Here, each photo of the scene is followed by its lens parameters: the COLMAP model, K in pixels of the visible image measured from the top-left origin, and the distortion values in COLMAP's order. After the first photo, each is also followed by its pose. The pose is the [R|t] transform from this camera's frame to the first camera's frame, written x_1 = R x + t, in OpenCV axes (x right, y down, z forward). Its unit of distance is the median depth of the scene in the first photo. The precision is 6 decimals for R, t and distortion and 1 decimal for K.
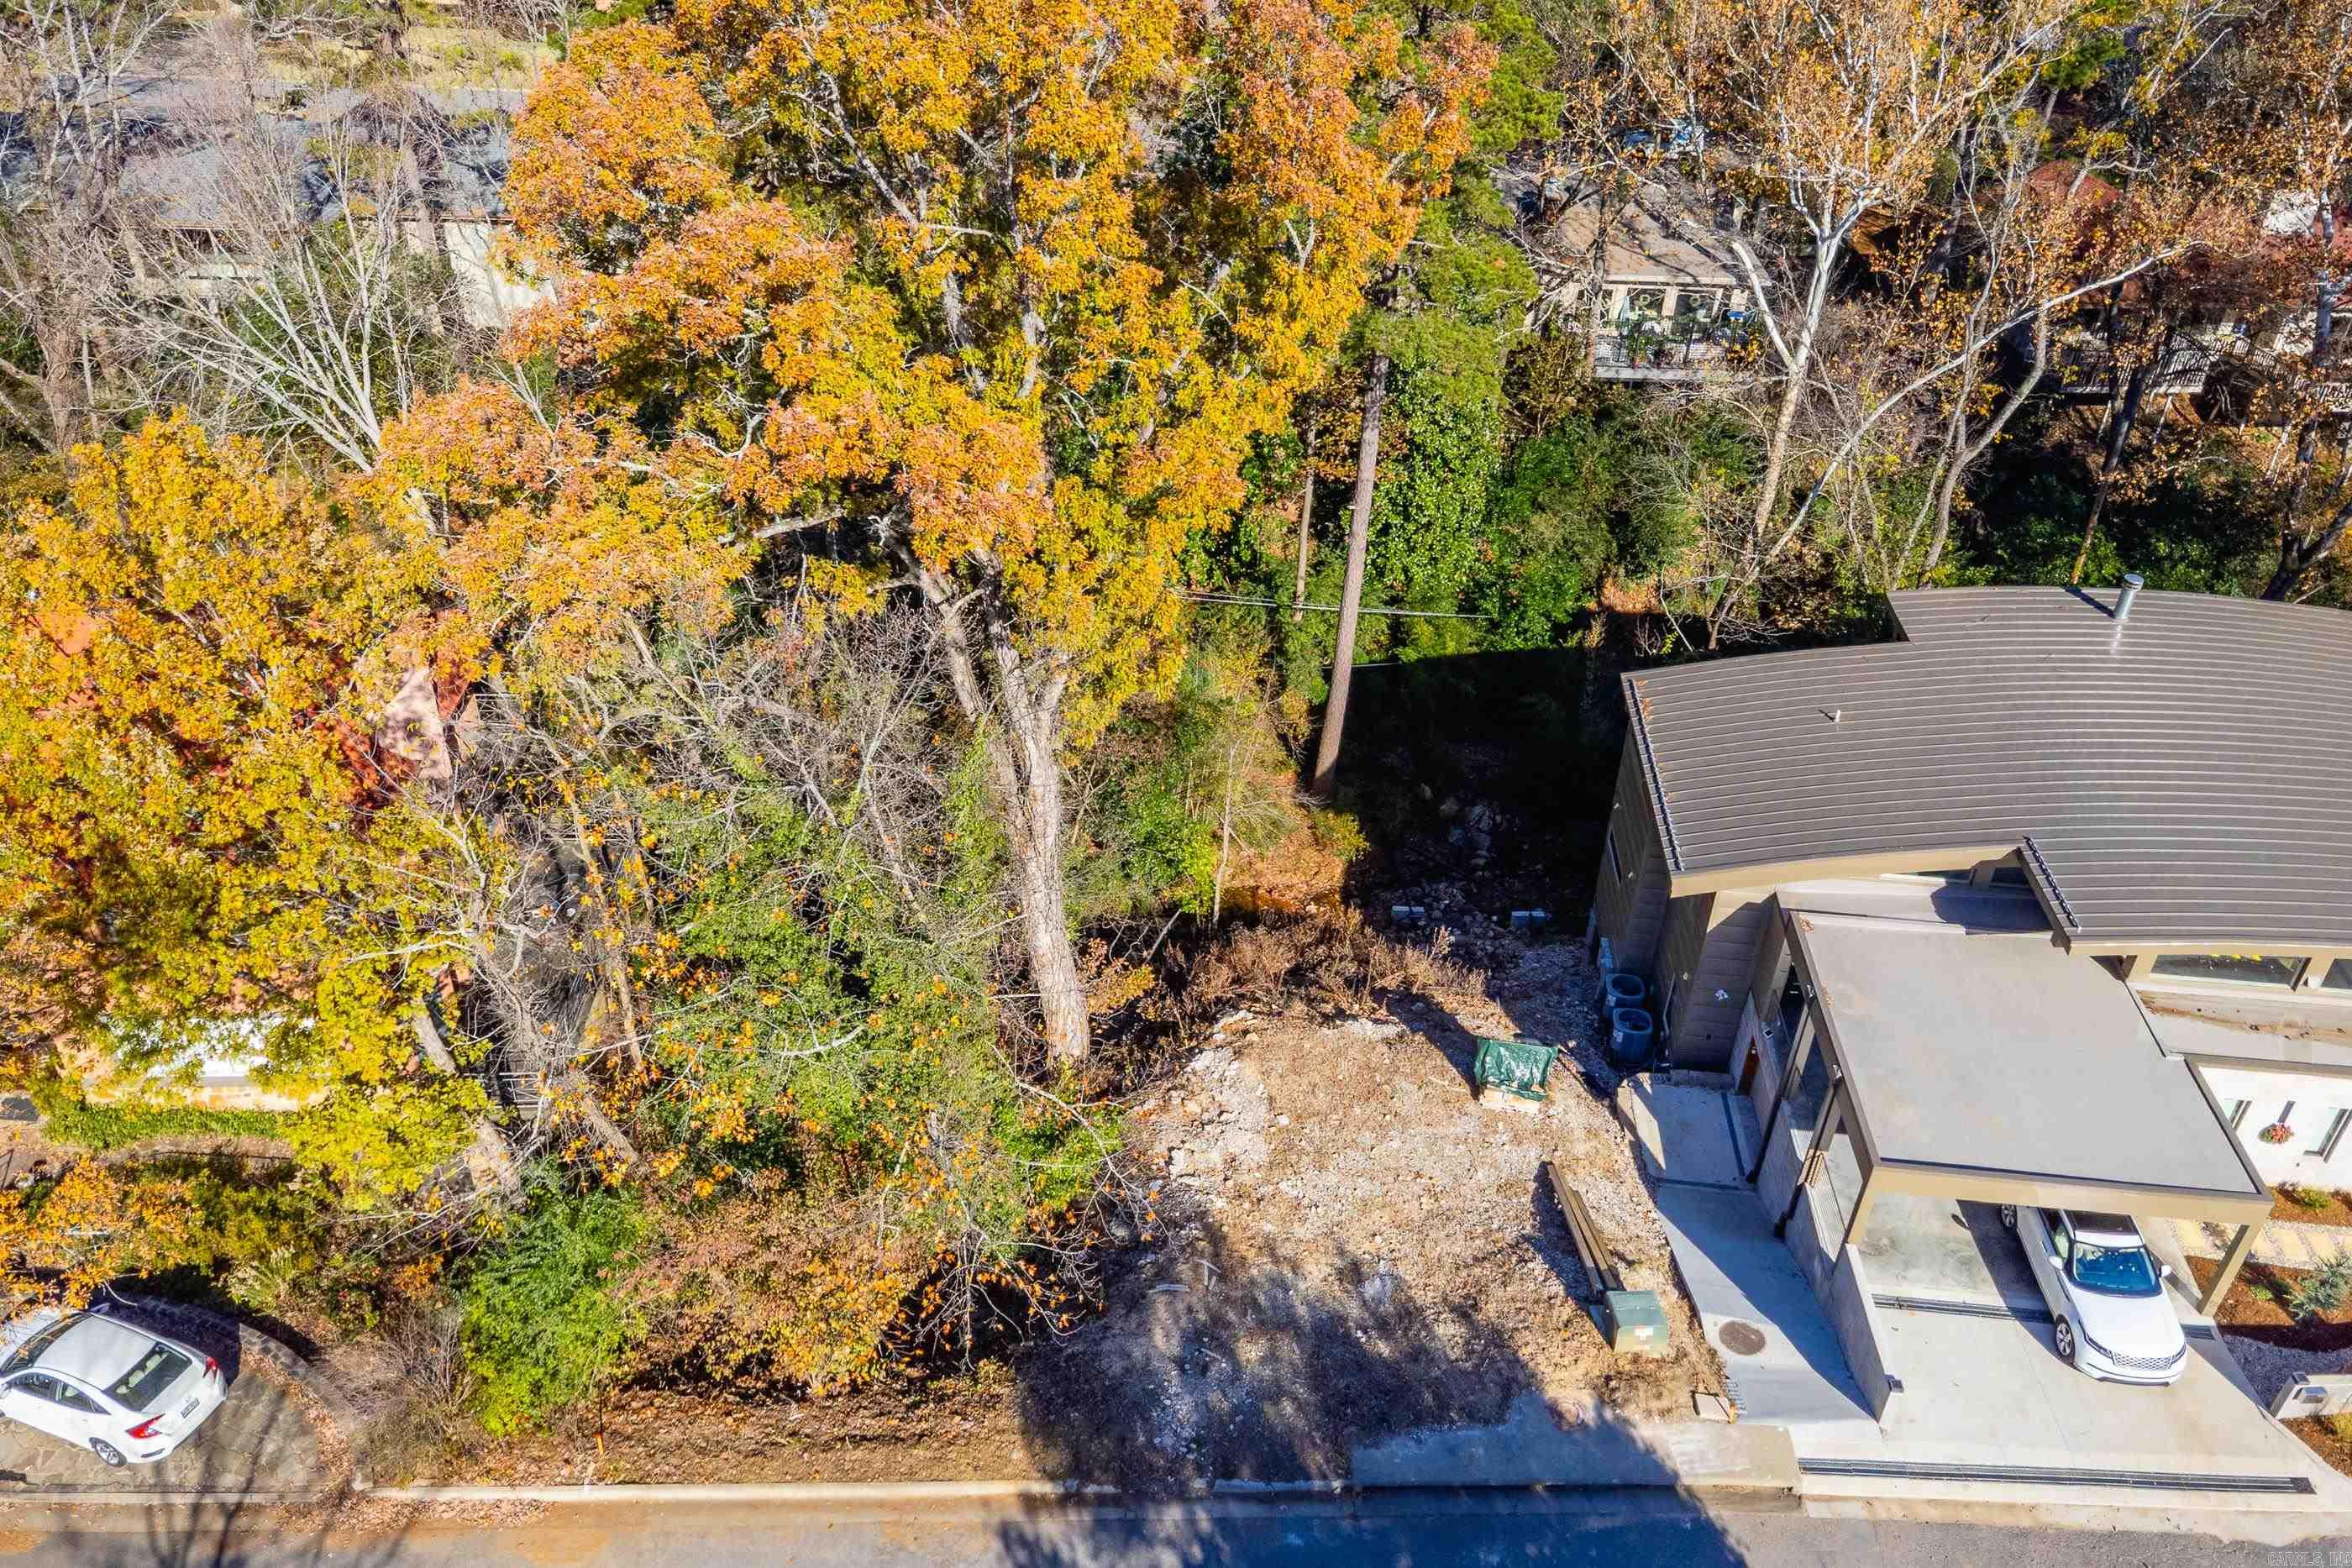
lens RADIAL K [[1709.2, 0, 1167.5], [0, 1709.2, 685.3], [0, 0, 1]] dist [0.004063, -0.004700]
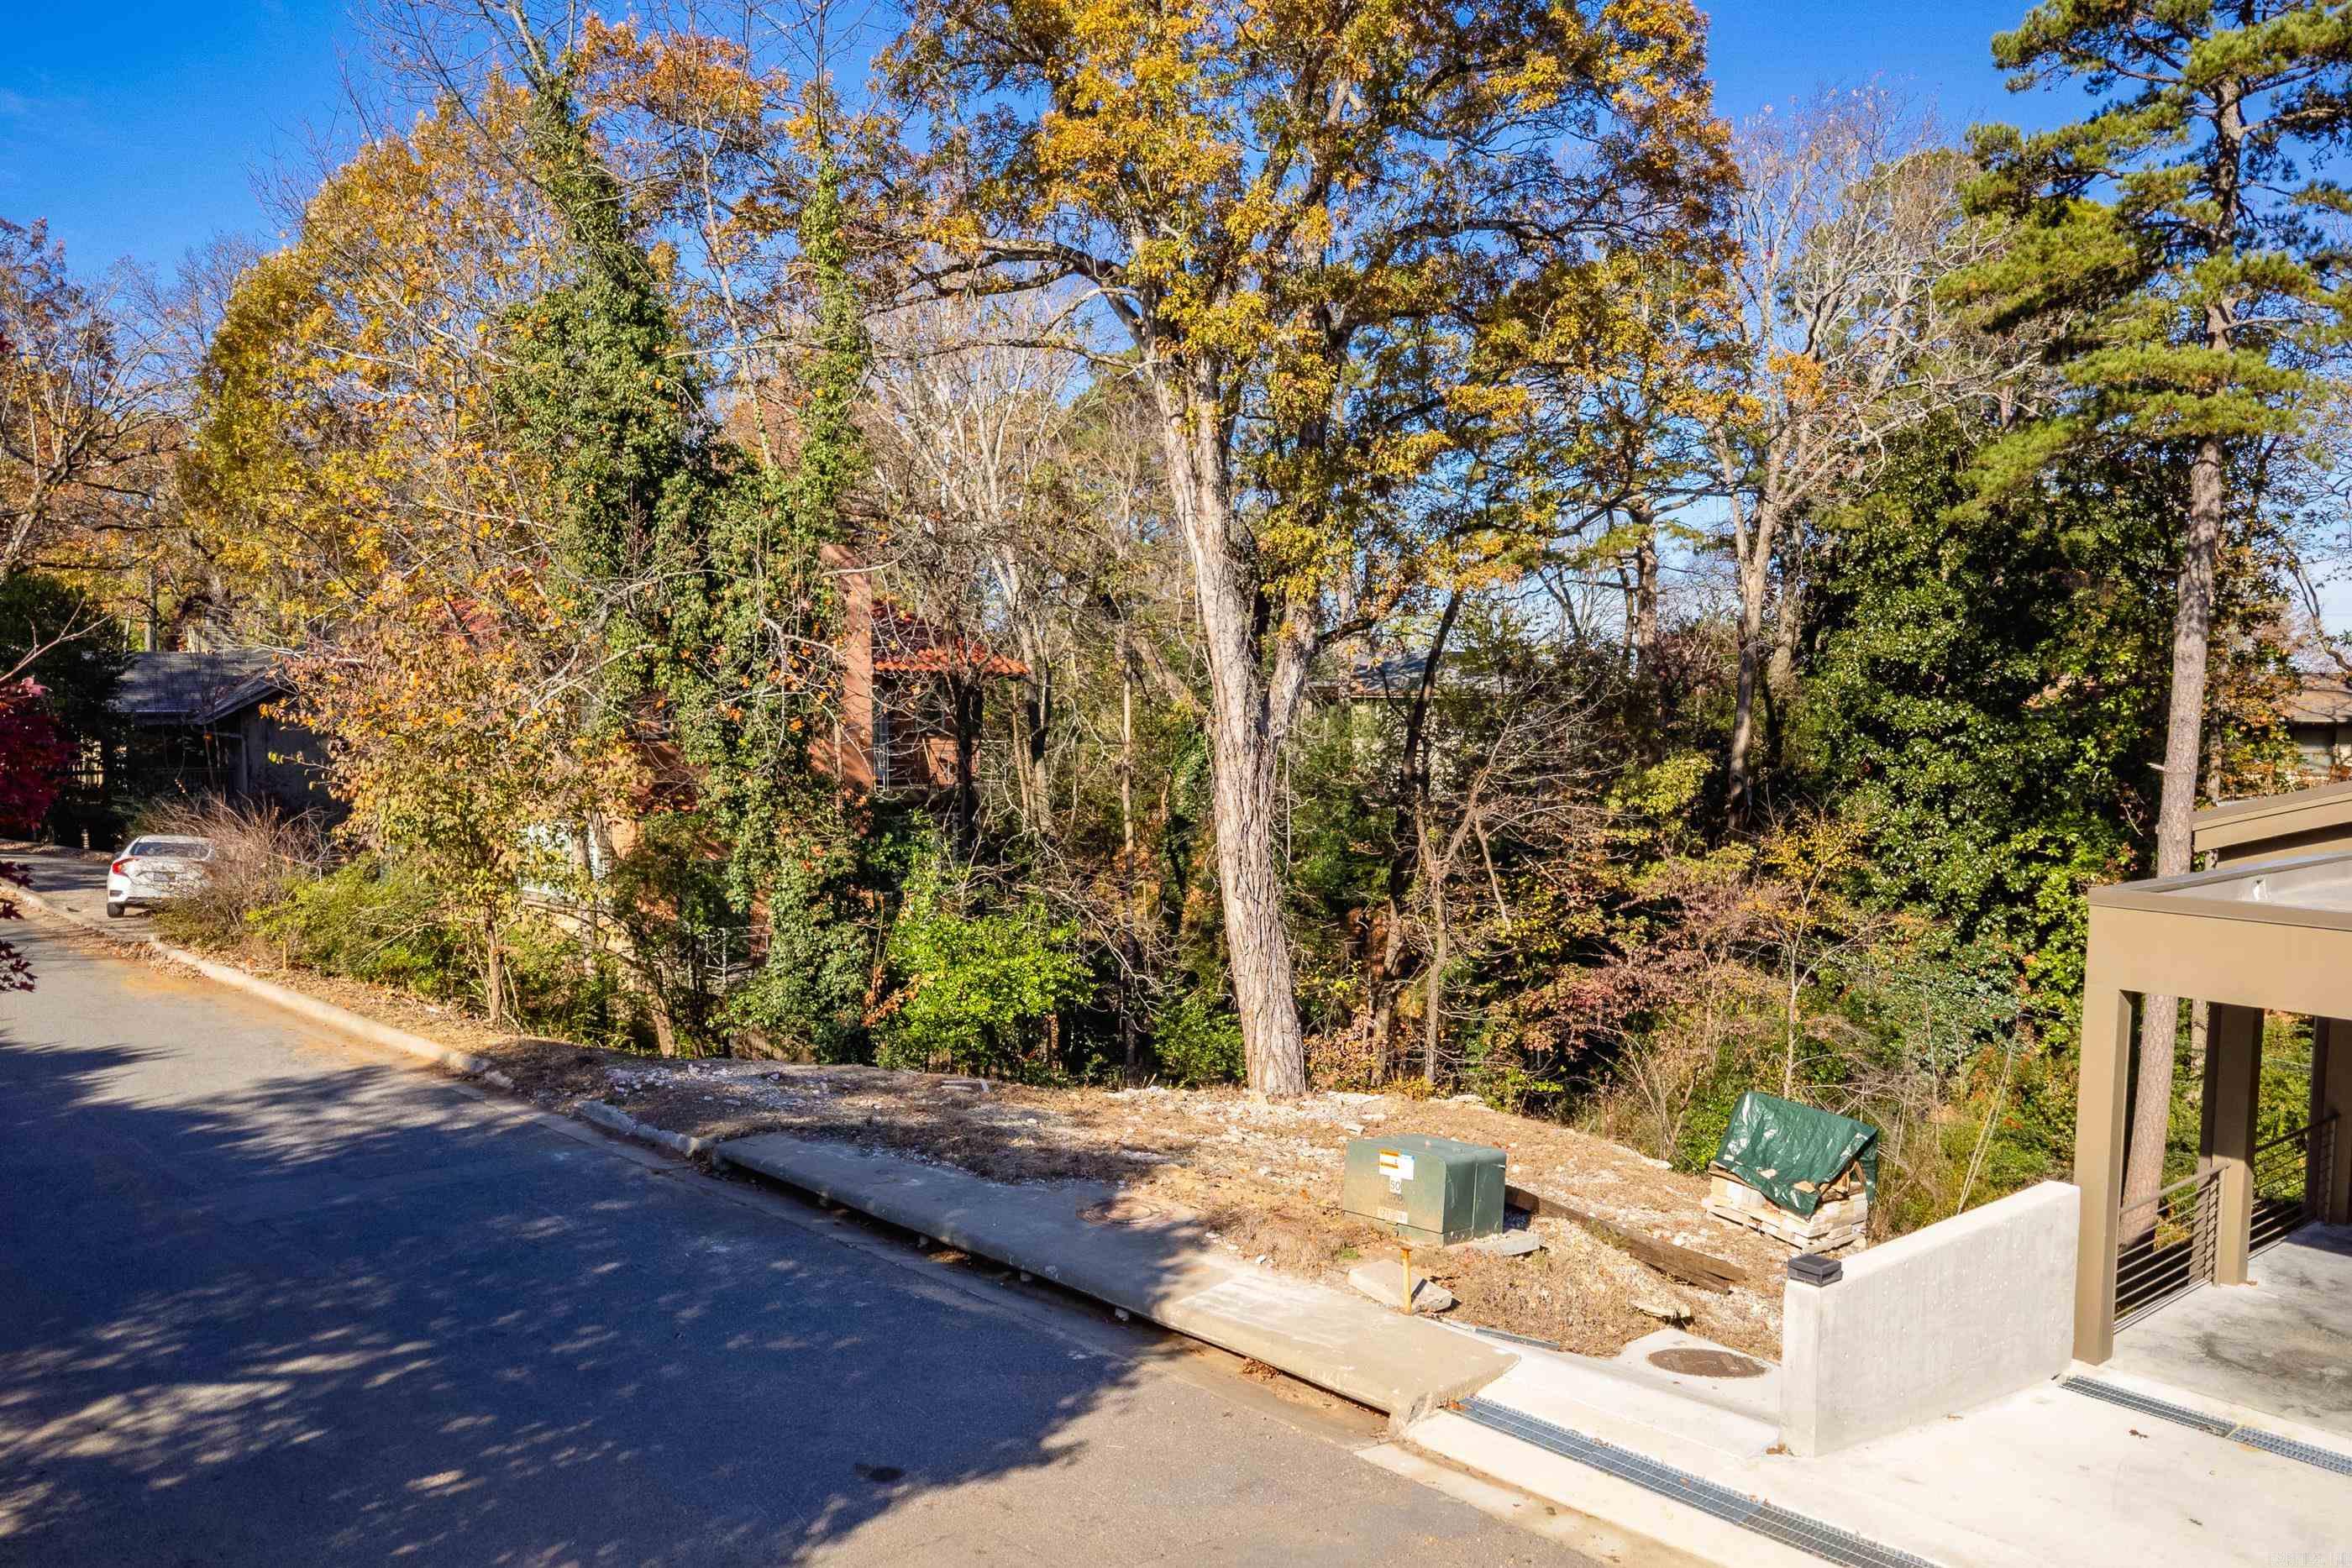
lens RADIAL K [[1699.9, 0, 1147.4], [0, 1699.9, 905.6], [0, 0, 1]] dist [-0.001889, -0.004151]
pose [[0.689425, 0.063614, -0.721558, 0.481459], [-0.375758, 0.883033, -0.281174, 0.414469], [0.619273, 0.464980, 0.632689, 0.592683]]
